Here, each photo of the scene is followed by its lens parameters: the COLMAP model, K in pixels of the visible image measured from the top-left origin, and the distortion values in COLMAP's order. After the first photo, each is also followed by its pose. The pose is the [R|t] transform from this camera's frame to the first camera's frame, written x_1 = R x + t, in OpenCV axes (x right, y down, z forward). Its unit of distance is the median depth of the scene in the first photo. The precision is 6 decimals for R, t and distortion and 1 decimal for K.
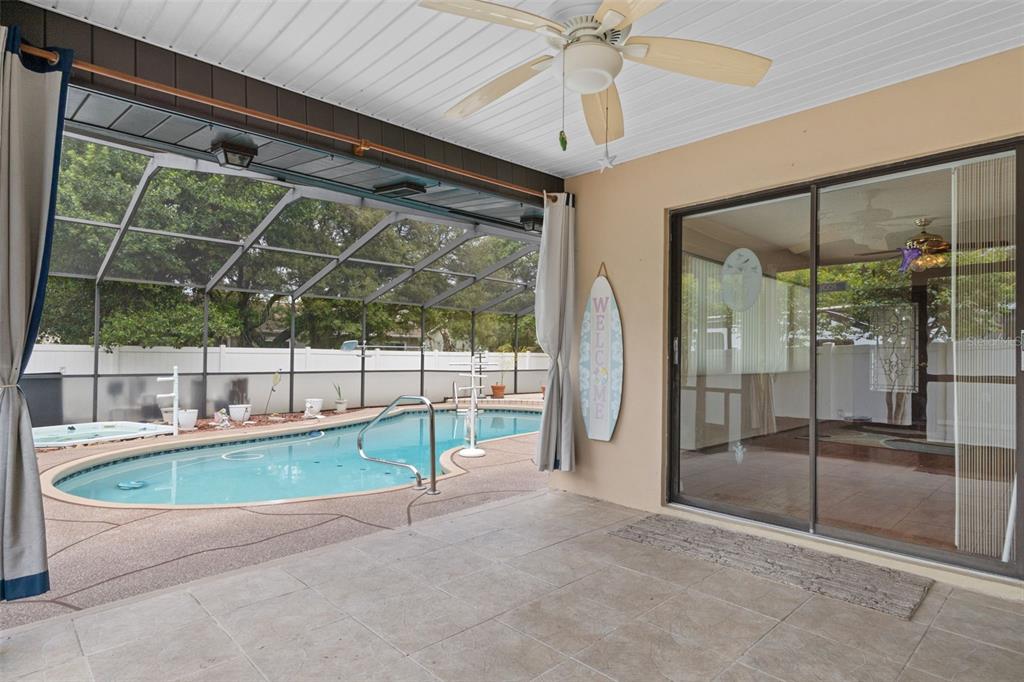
lens RADIAL K [[532.5, 0, 510.8], [0, 532.5, 352.7], [0, 0, 1]] dist [-0.000206, 0.000263]
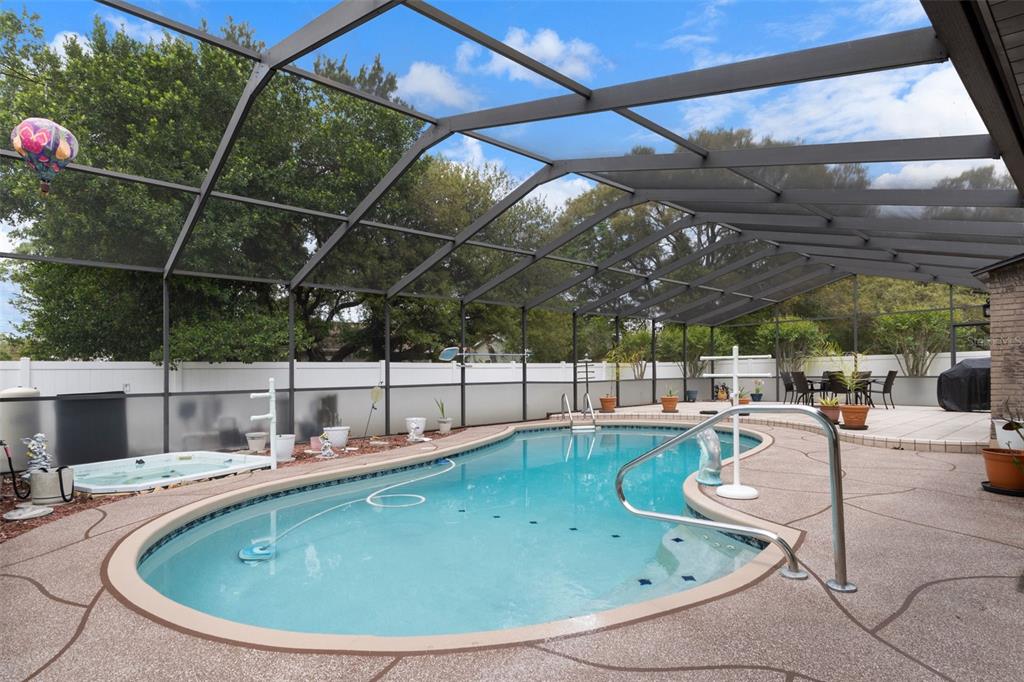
lens RADIAL K [[523.0, 0, 511.8], [0, 523.0, 358.3], [0, 0, 1]] dist [0.002795, 0.000196]
pose [[0.998738, -0.026907, -0.042411, -0.202617], [0.026011, 0.999430, -0.021531, 0.017460], [0.042966, 0.020401, 0.998868, 0.211291]]
